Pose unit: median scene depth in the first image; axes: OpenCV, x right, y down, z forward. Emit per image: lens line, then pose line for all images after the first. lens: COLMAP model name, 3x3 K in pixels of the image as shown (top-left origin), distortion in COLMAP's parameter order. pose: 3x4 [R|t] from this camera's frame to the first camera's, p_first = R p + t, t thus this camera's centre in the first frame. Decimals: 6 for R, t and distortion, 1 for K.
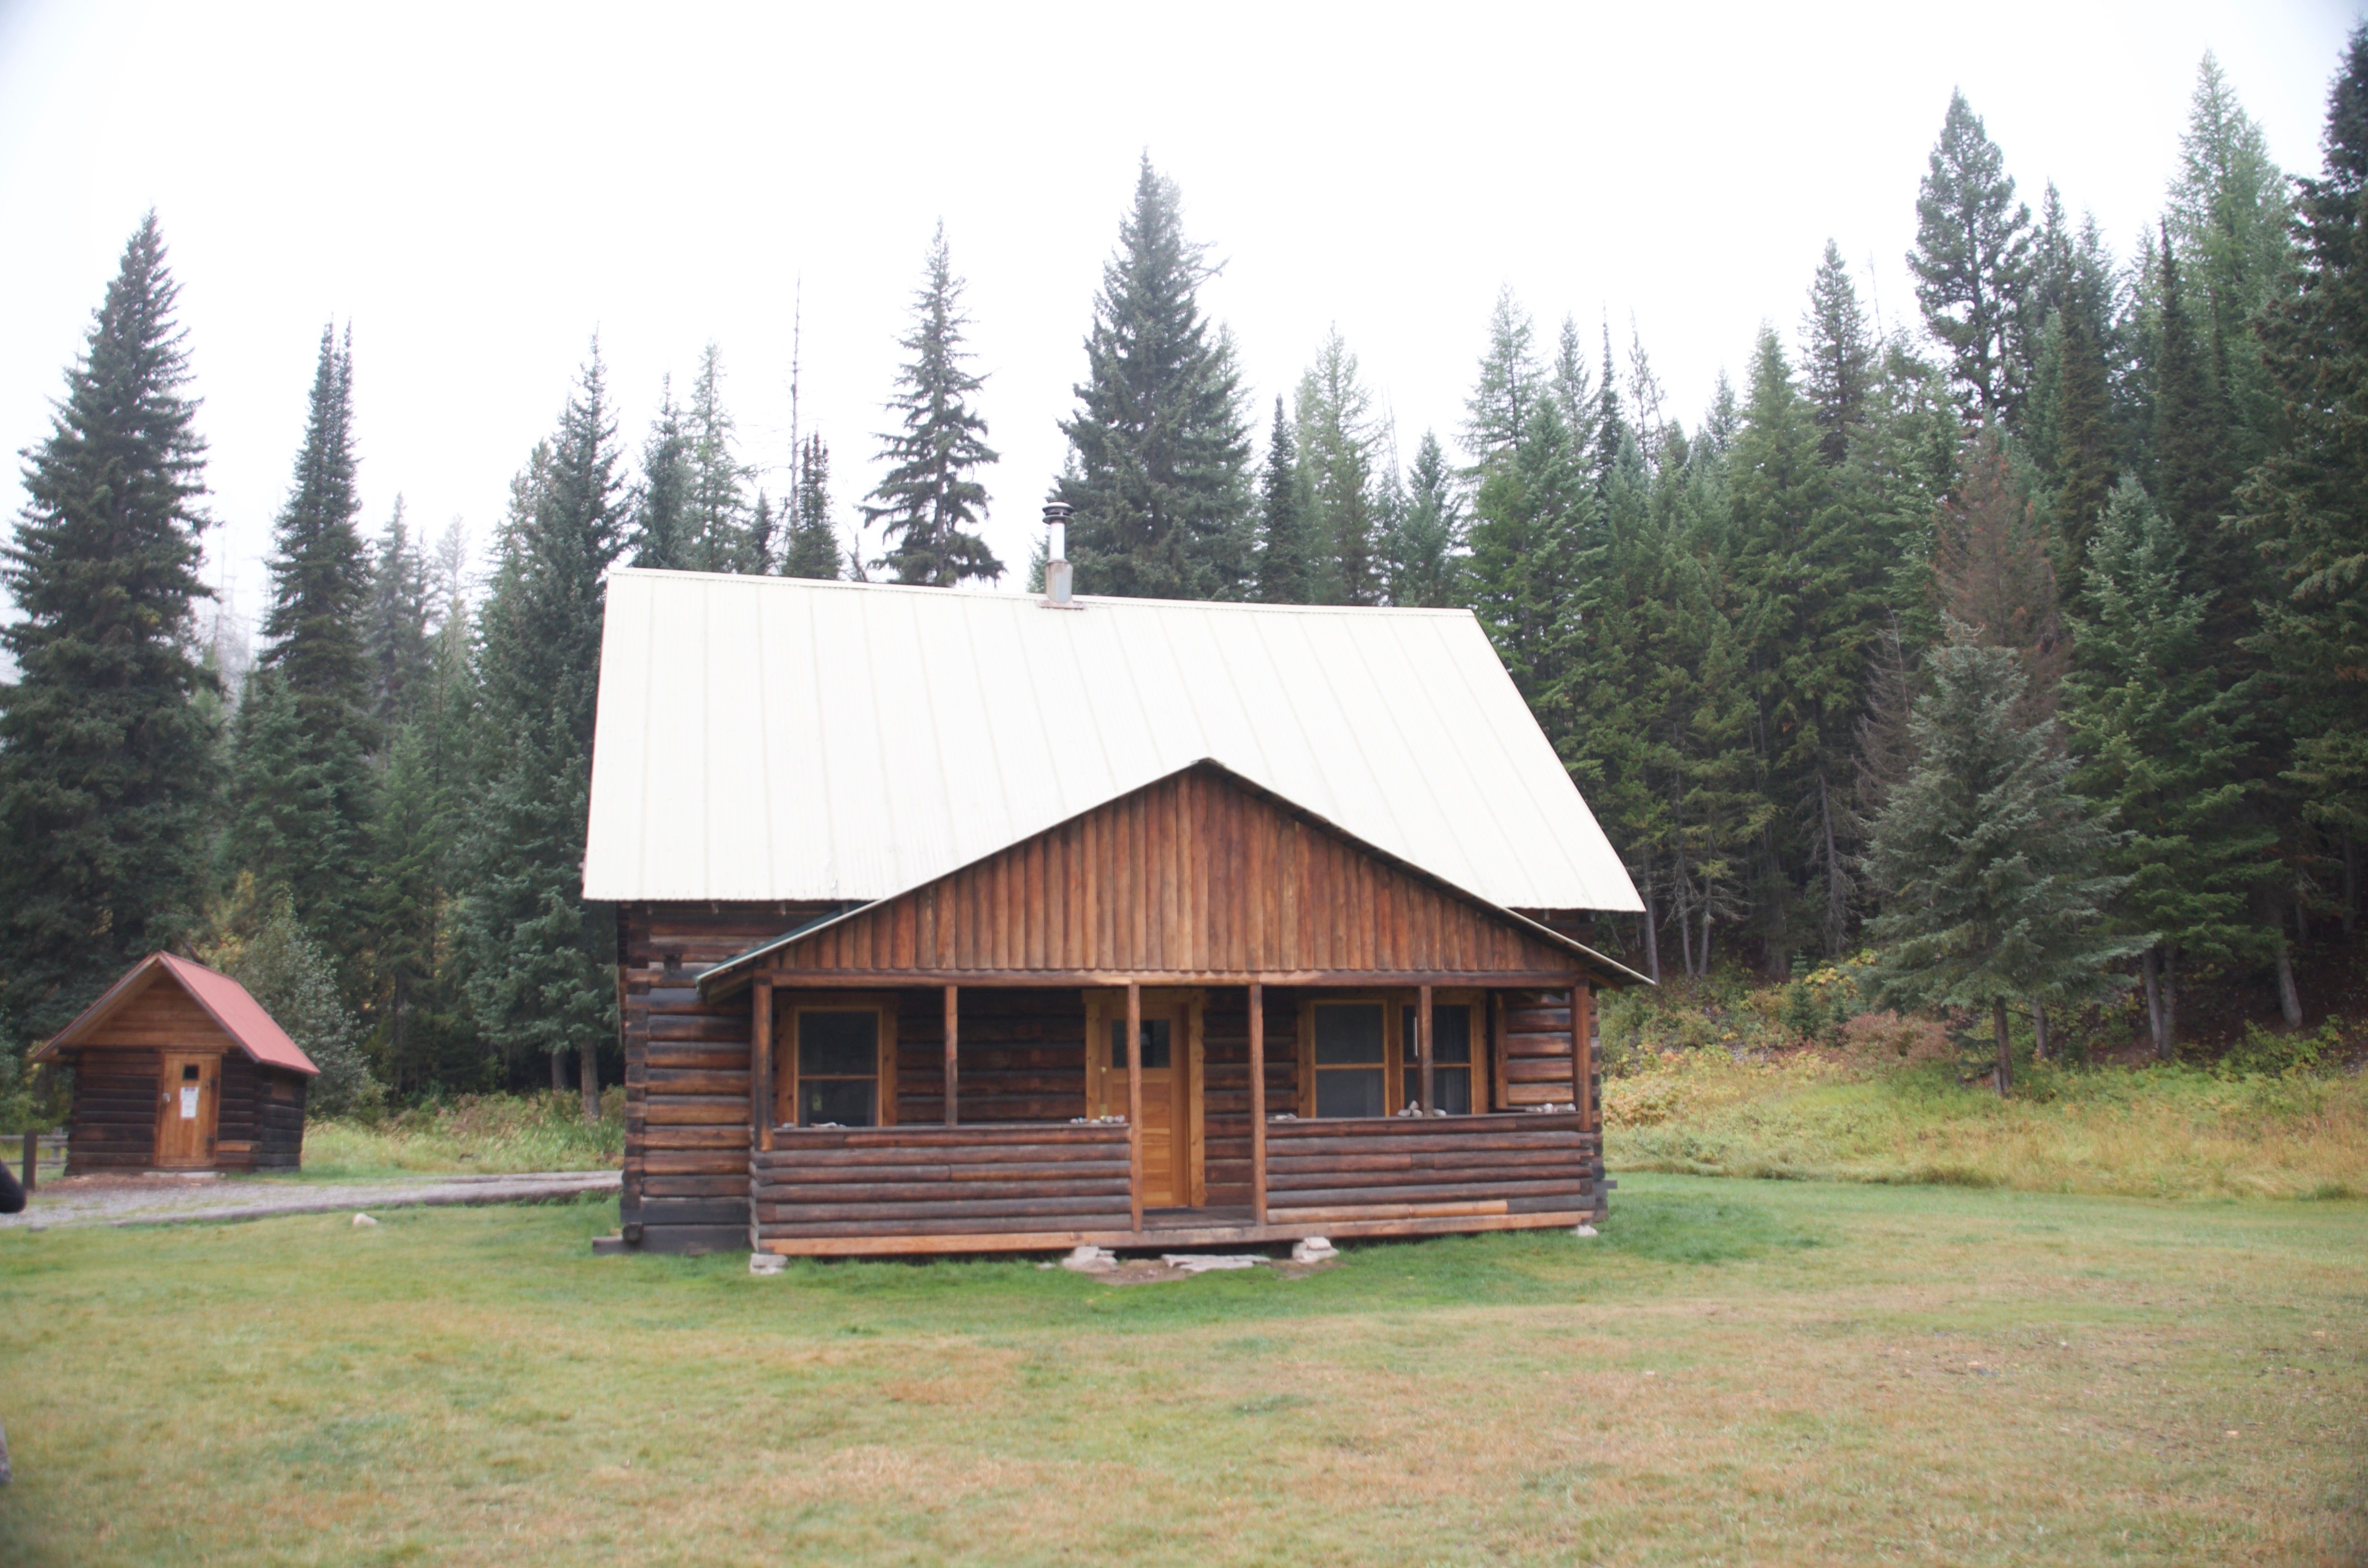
lens RADIAL K [[1888.3, 0, 1197.5], [0, 1888.3, 797.7], [0, 0, 1]] dist [-0.170062, 0.139822]
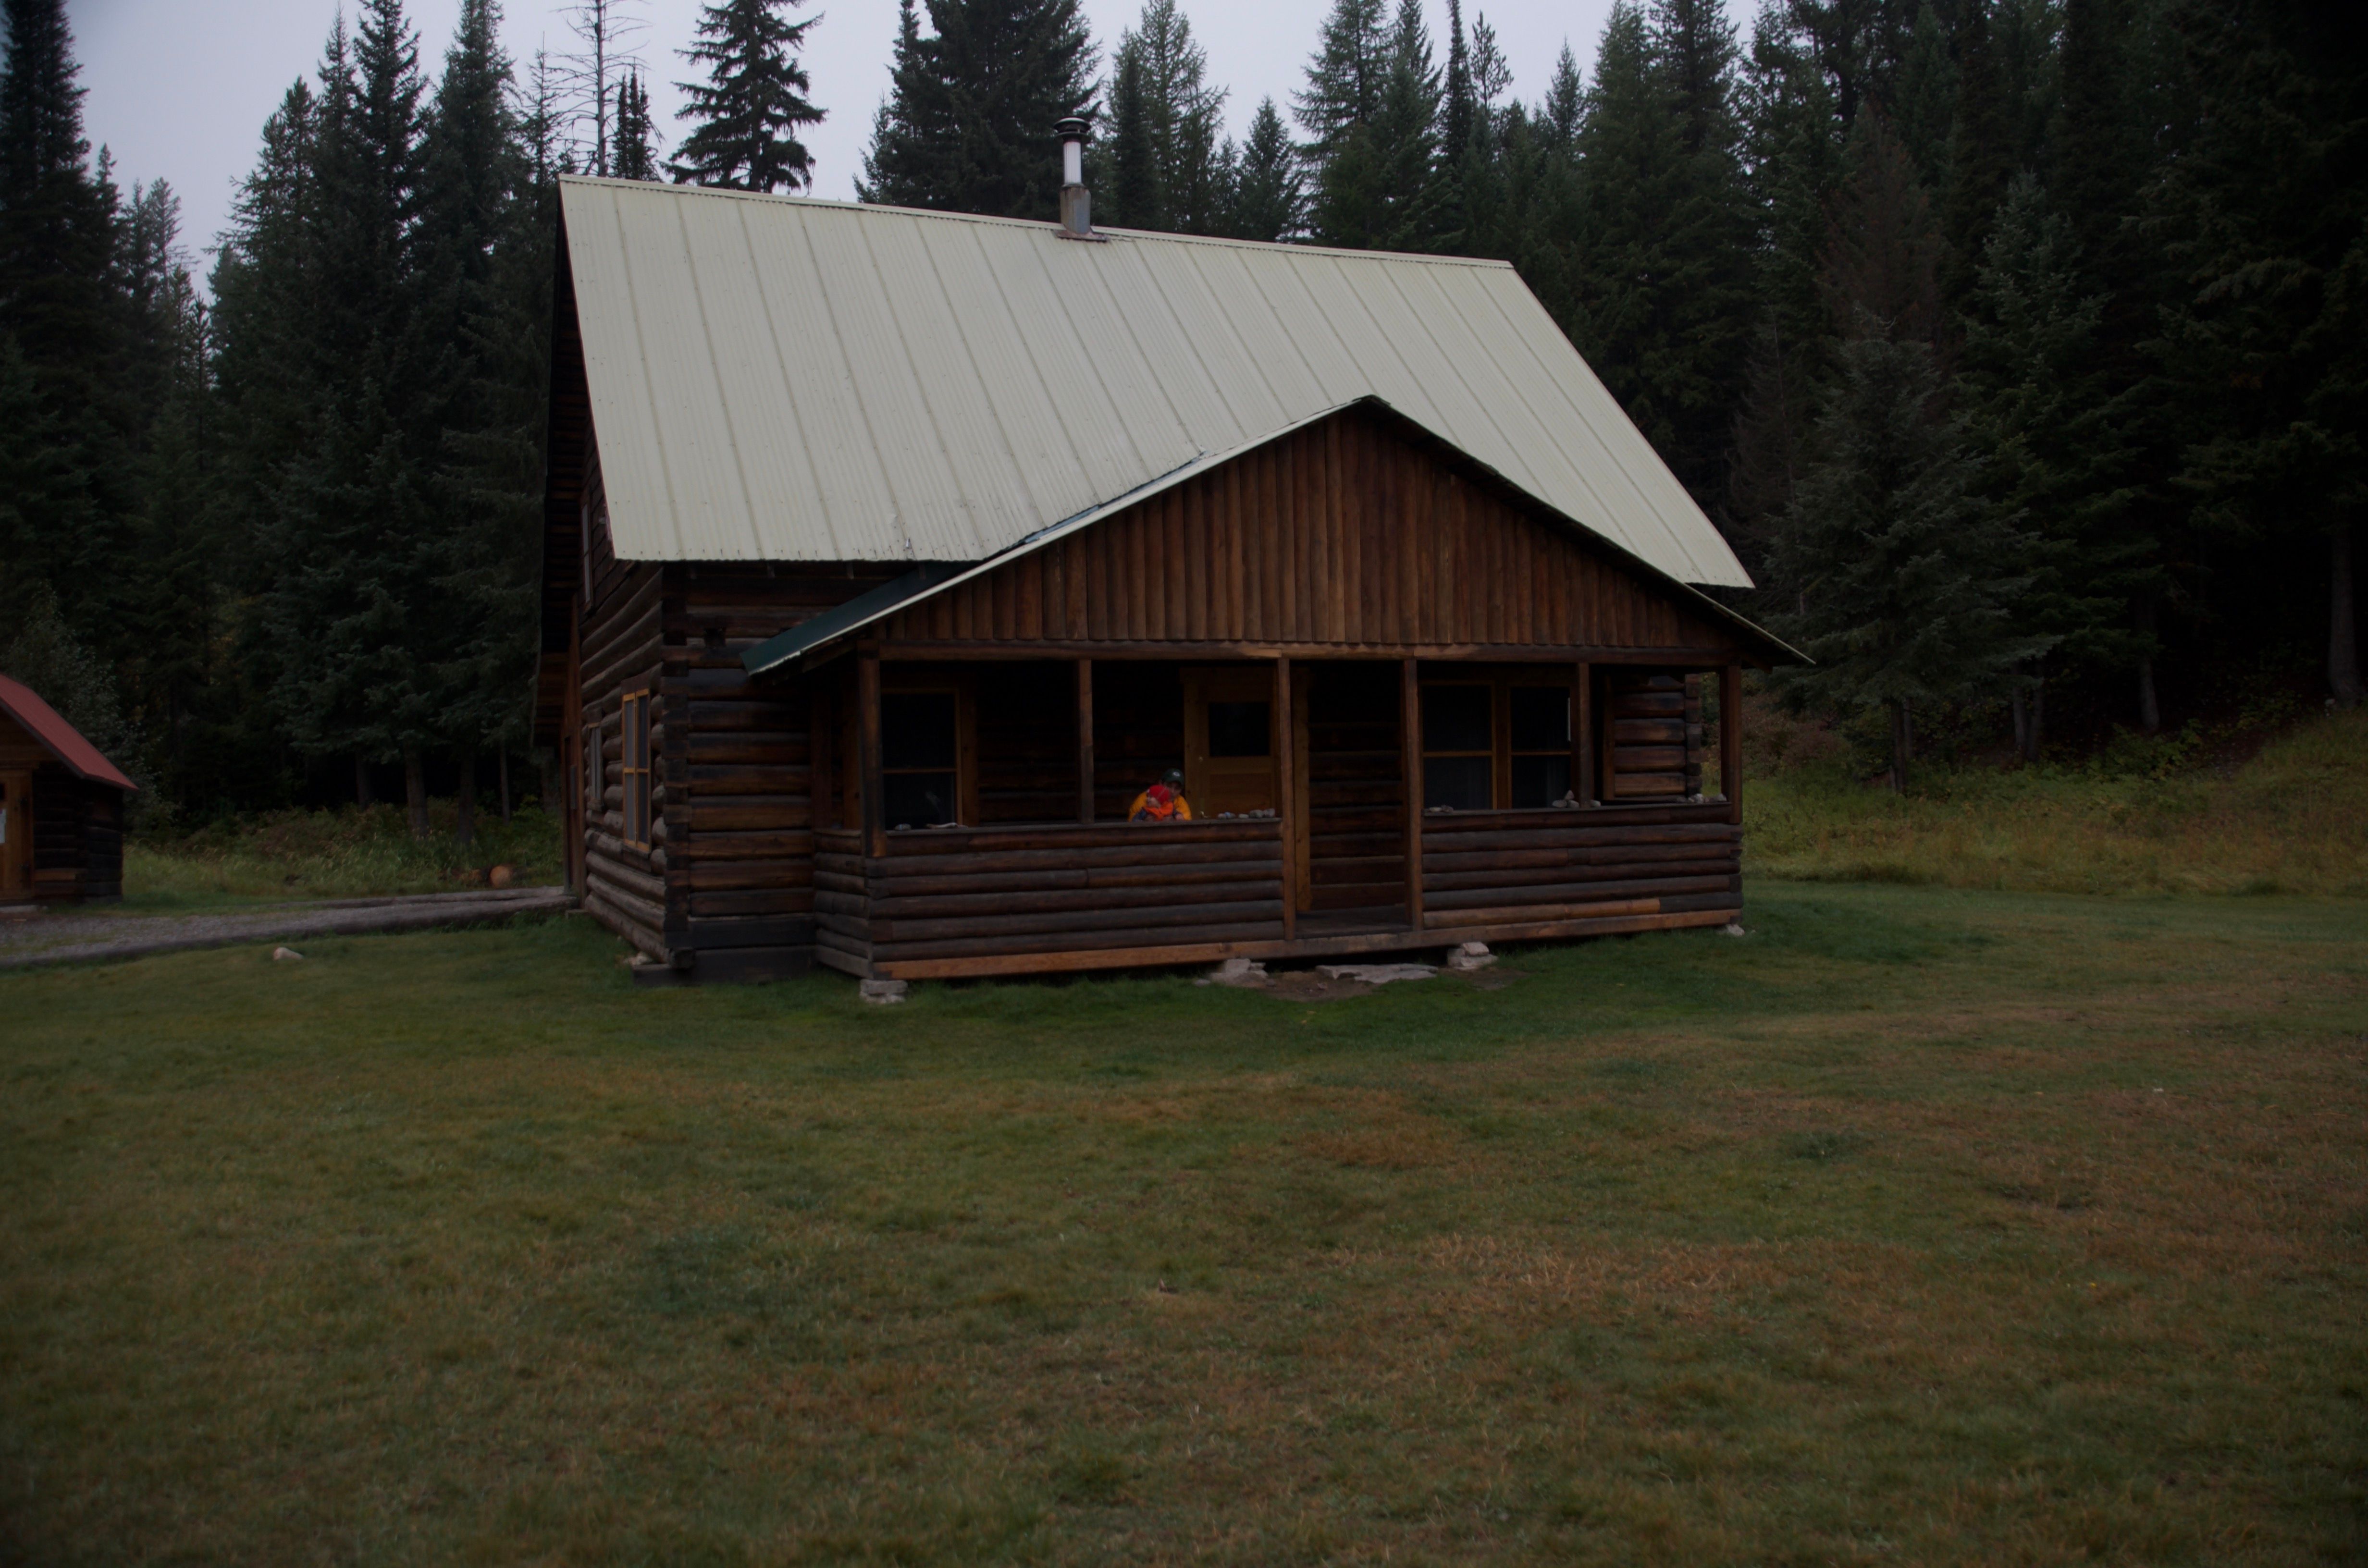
lens RADIAL K [[1888.3, 0, 1197.5], [0, 1888.3, 797.7], [0, 0, 1]] dist [-0.170062, 0.139822]
pose [[0.990187, -0.010656, 0.139345, -0.083126], [-0.011073, 0.987972, 0.154239, 0.012545], [-0.139312, -0.154268, 0.978158, 0.063480]]
